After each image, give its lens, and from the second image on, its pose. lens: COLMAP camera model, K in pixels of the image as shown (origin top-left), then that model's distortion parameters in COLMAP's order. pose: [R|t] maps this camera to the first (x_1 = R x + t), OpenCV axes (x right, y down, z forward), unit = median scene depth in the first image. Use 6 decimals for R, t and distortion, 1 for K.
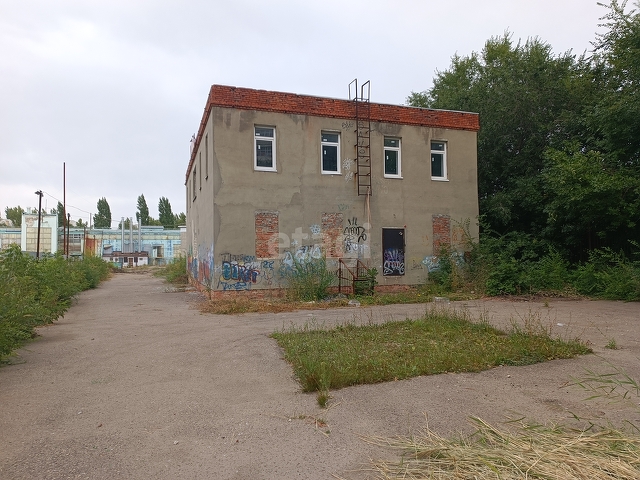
lens RADIAL K [[462.5, 0, 326.2], [0, 462.5, 242.1], [0, 0, 1]] dist [0.049876, -0.005516]
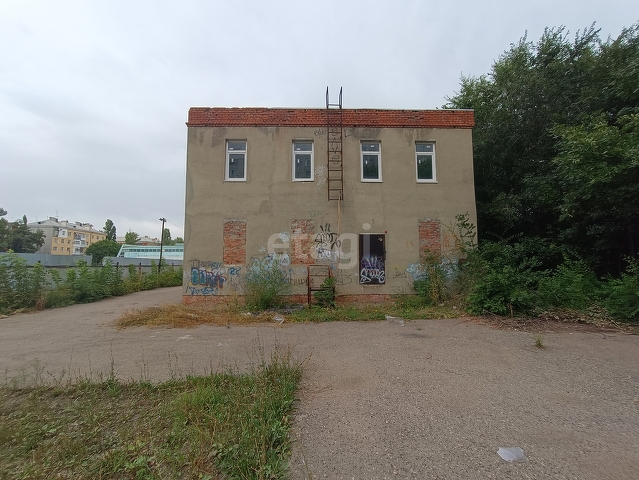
lens RADIAL K [[290.0, 0, 324.2], [0, 290.0, 240.7], [0, 0, 1]] dist [-0.007364, 0.000912]
pose [[0.948849, -0.019295, -0.315140, 0.230811], [0.004555, 0.998863, -0.047445, 0.011070], [0.315697, 0.043582, 0.947859, 0.389110]]
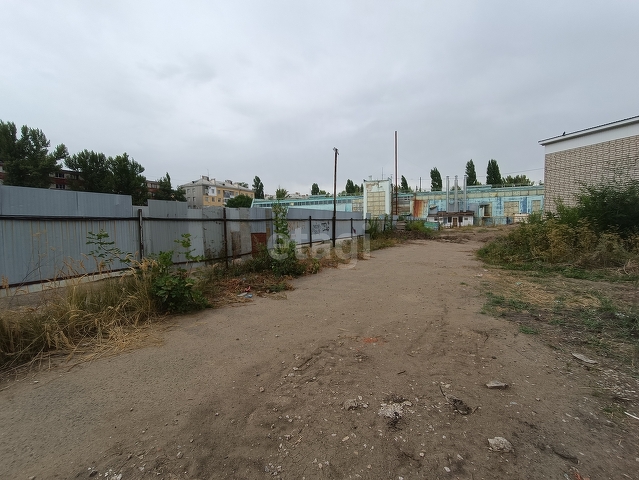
lens RADIAL K [[290.0, 0, 318.7], [0, 290.0, 239.9], [0, 0, 1]] dist [-0.007364, 0.000912]
pose [[0.649947, 0.044687, -0.758665, -0.687072], [0.034065, 0.995553, 0.087824, 0.081090], [0.759216, -0.082924, 0.645535, 1.861466]]
